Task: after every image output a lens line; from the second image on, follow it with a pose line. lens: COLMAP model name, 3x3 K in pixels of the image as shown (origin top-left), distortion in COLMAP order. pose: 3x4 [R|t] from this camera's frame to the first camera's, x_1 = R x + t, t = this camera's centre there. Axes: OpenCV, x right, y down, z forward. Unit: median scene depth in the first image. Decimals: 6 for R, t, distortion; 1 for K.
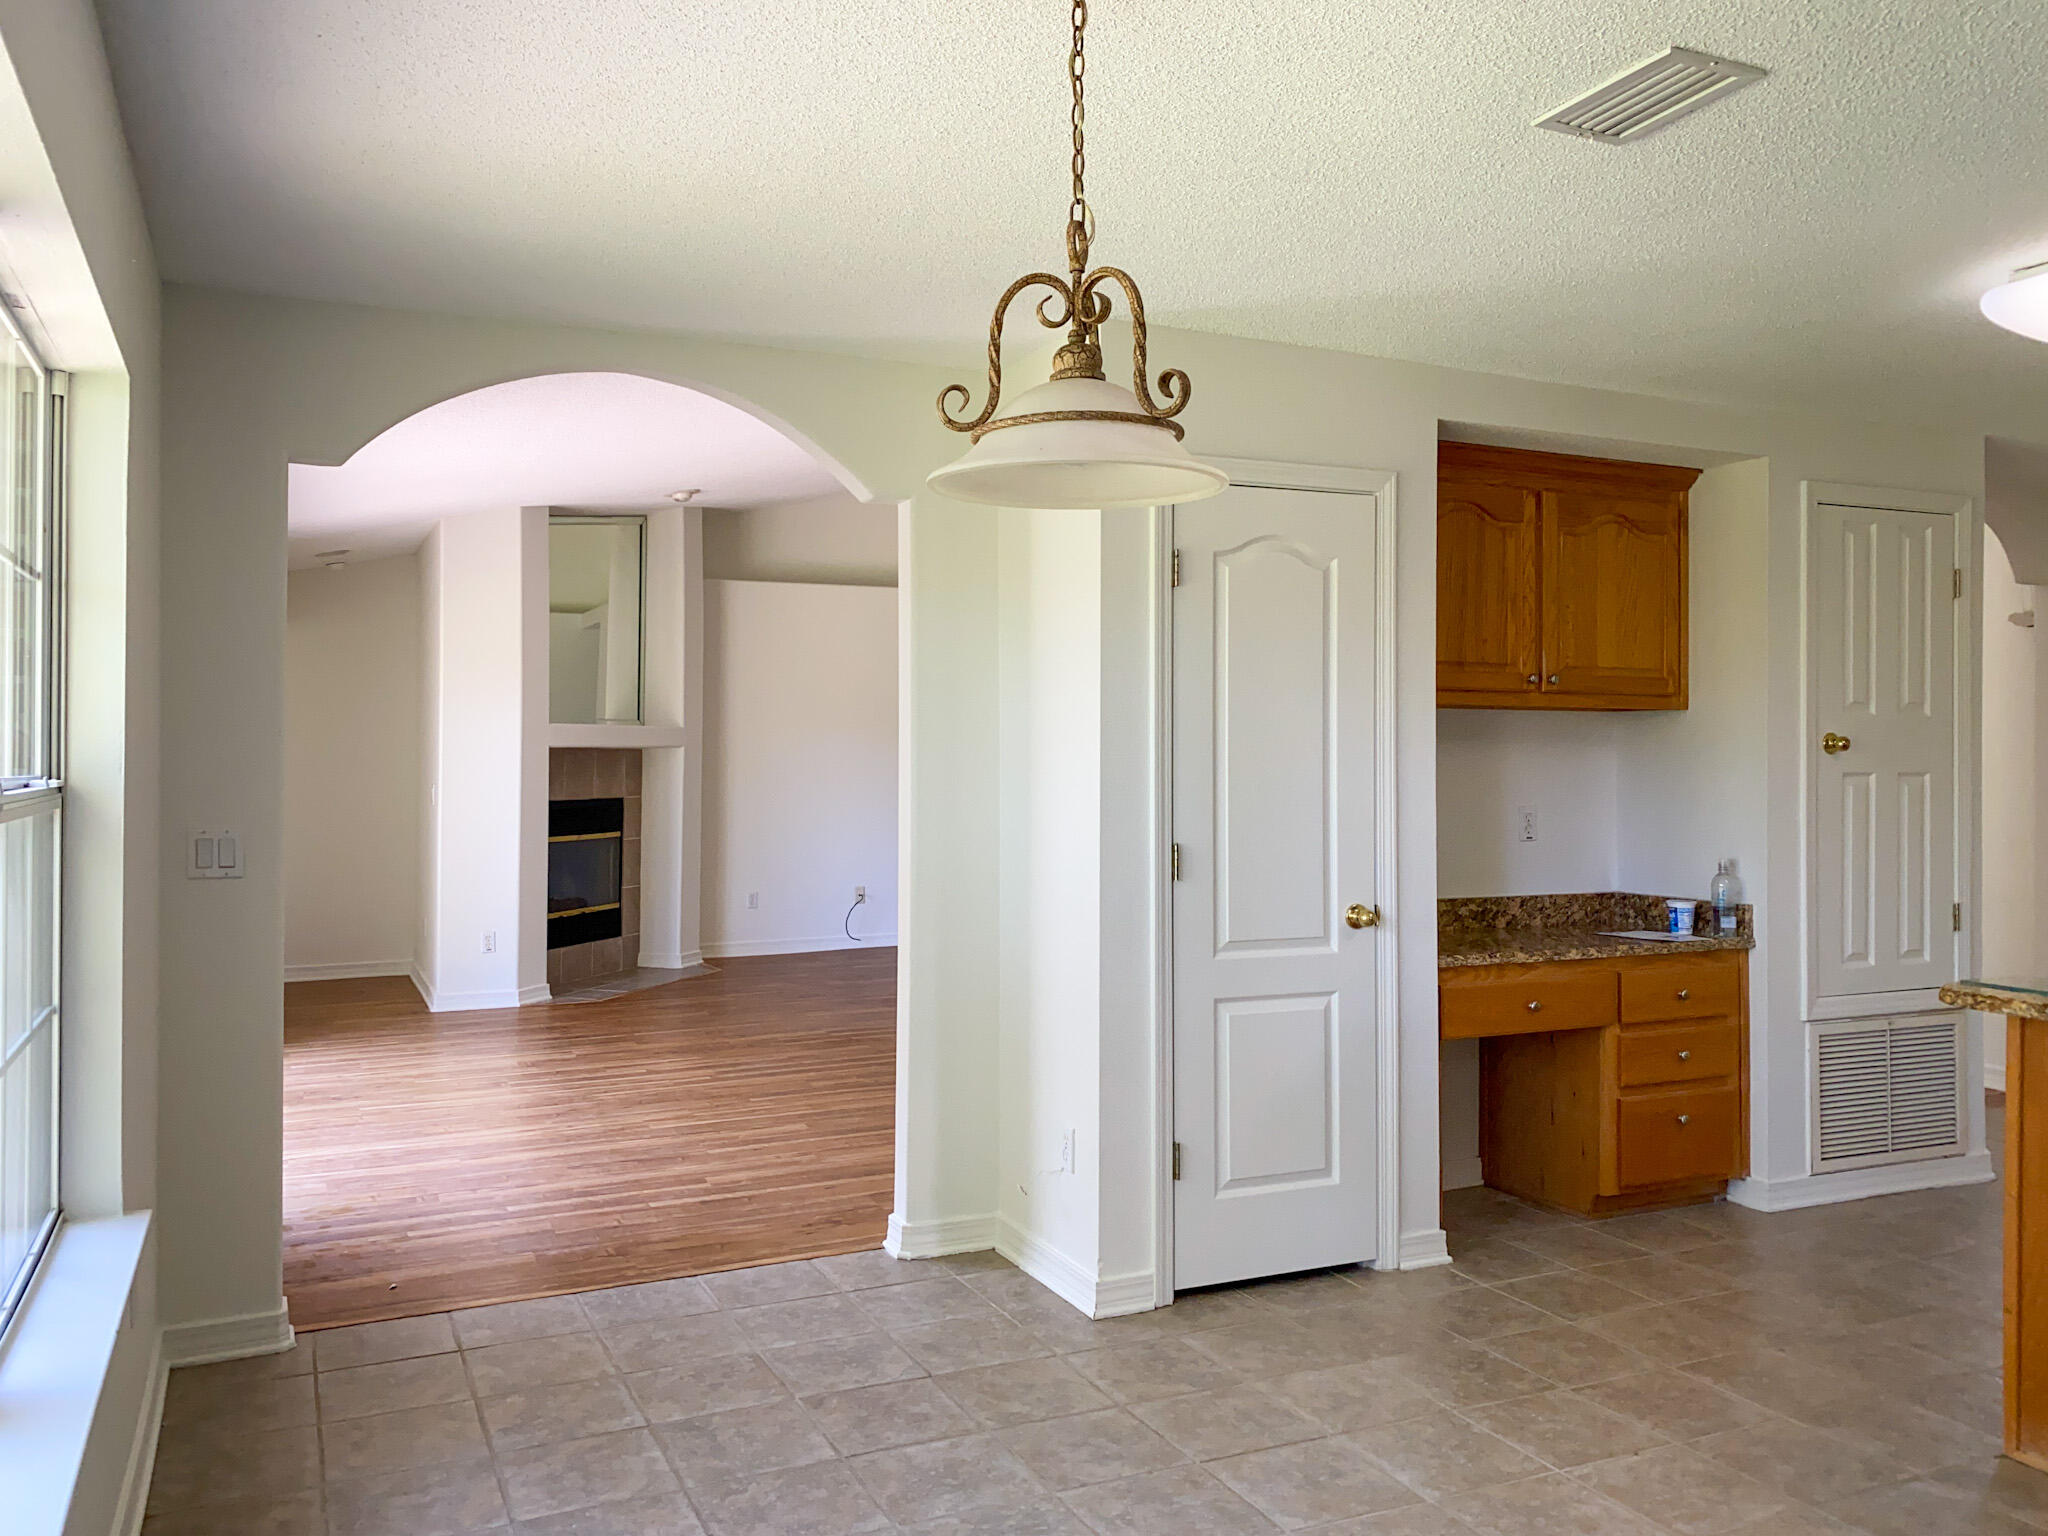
lens RADIAL K [[1587.4, 0, 1026.3], [0, 1587.4, 739.5], [0, 0, 1]] dist [0.003515, -0.003377]
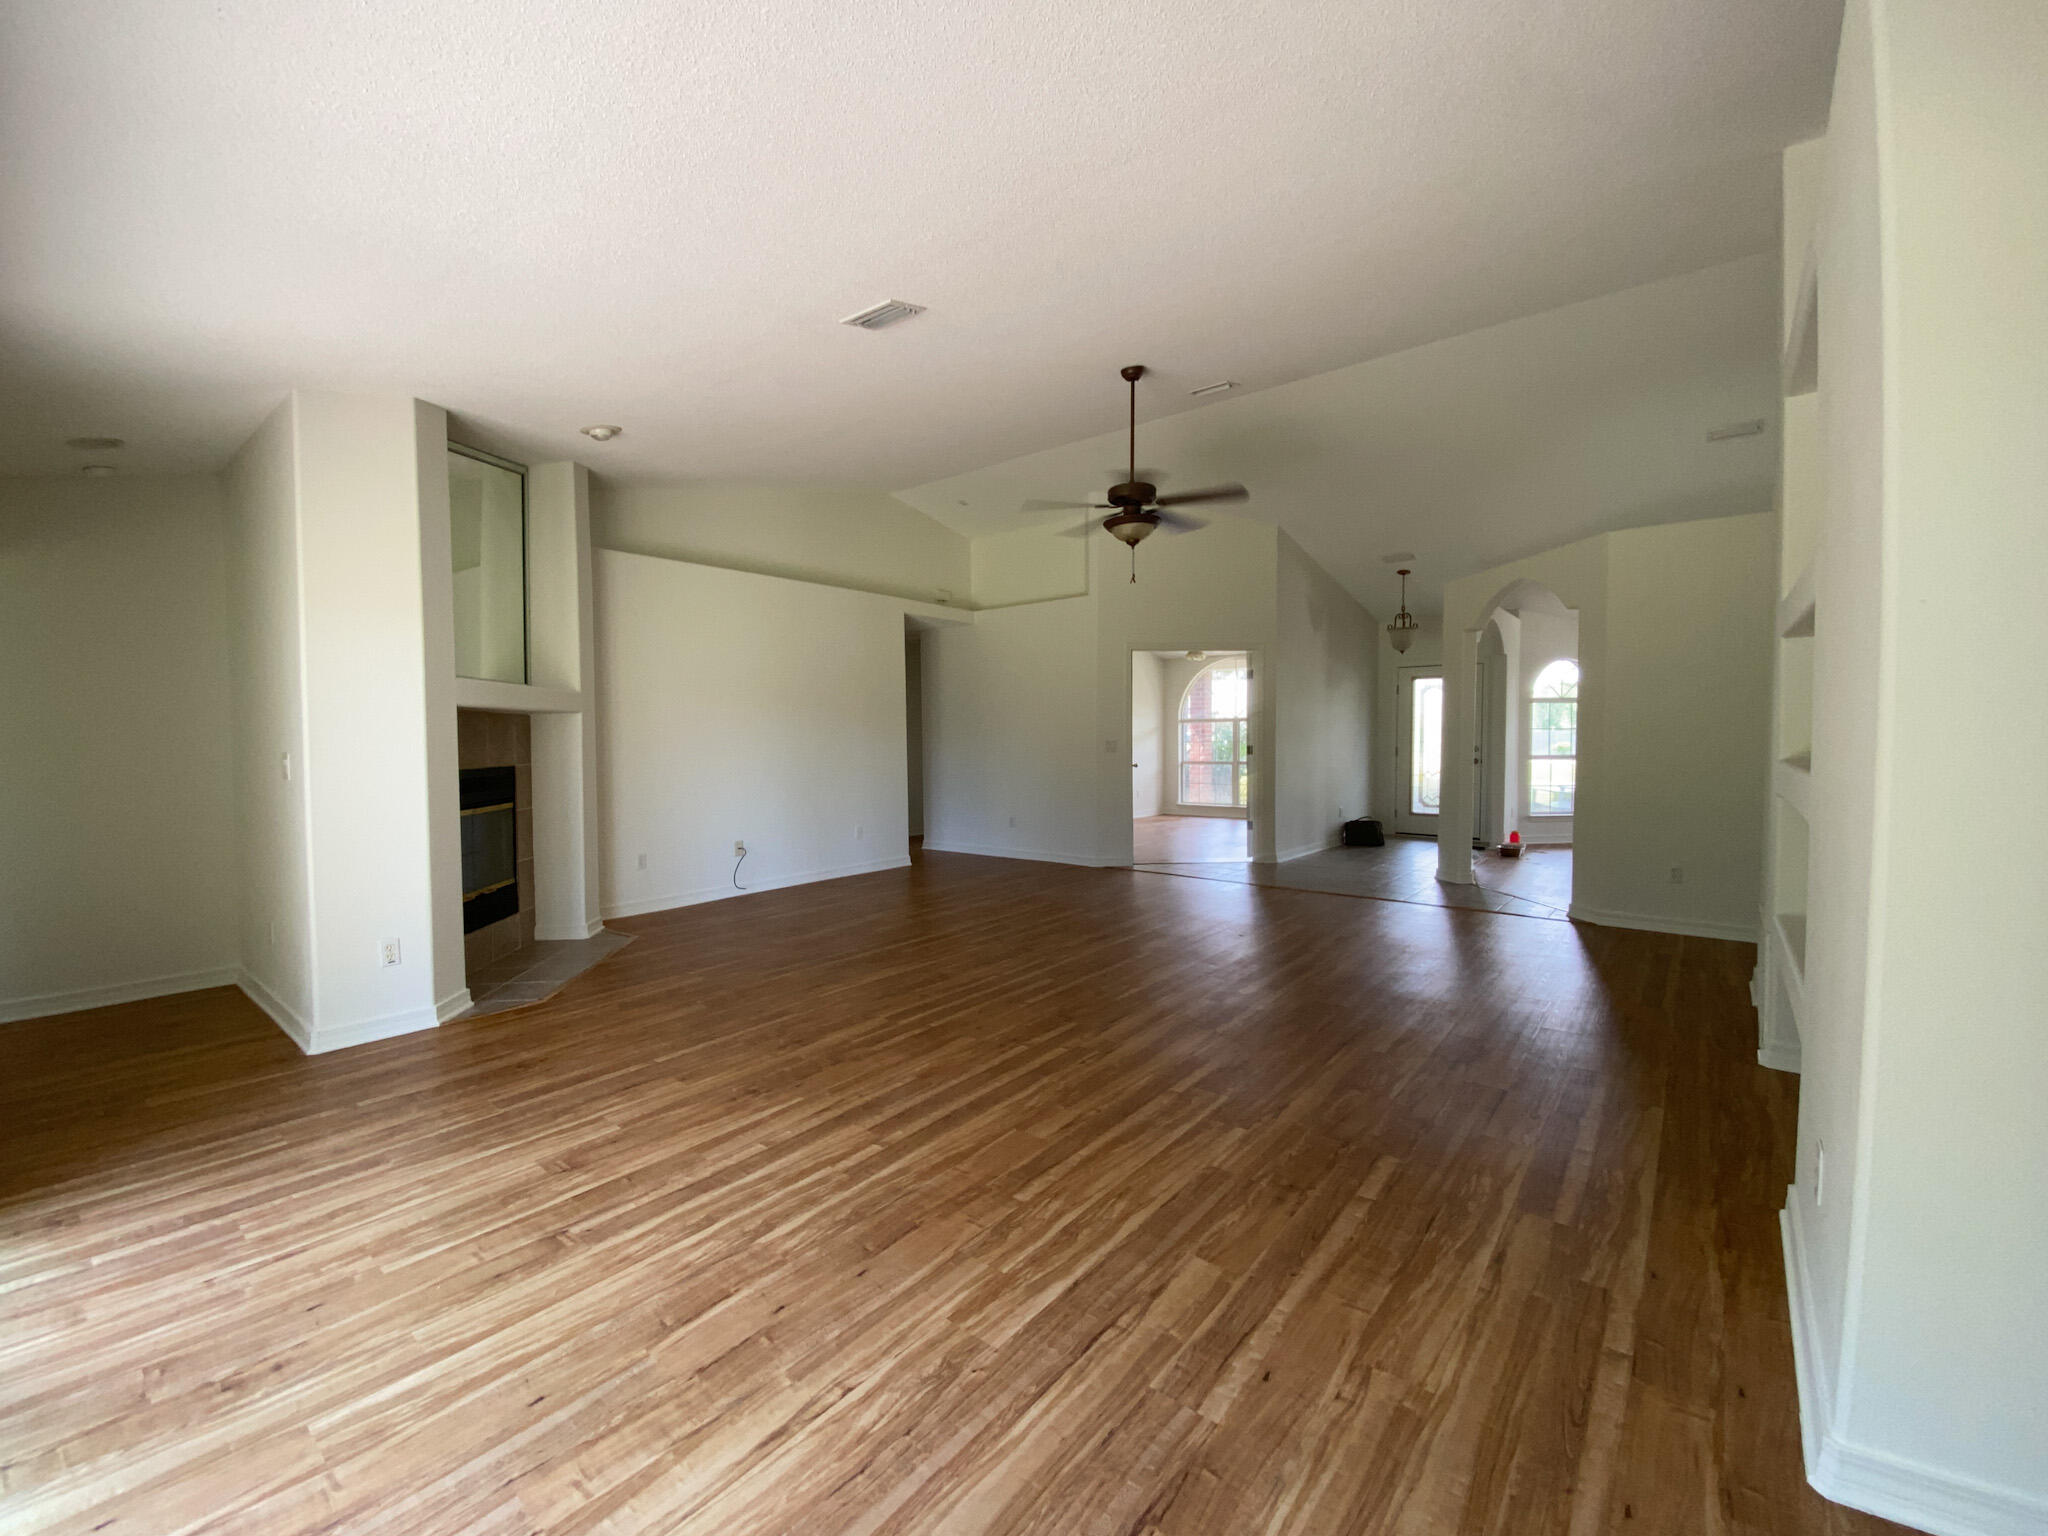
lens RADIAL K [[846.4, 0, 1029.3], [0, 846.4, 768.6], [0, 0, 1]] dist [0.020028, -0.021414]
pose [[0.901723, -0.028762, 0.431357, -0.302097], [0.007775, 0.998702, 0.050339, 0.023308], [-0.432245, -0.042038, 0.900776, 0.635361]]
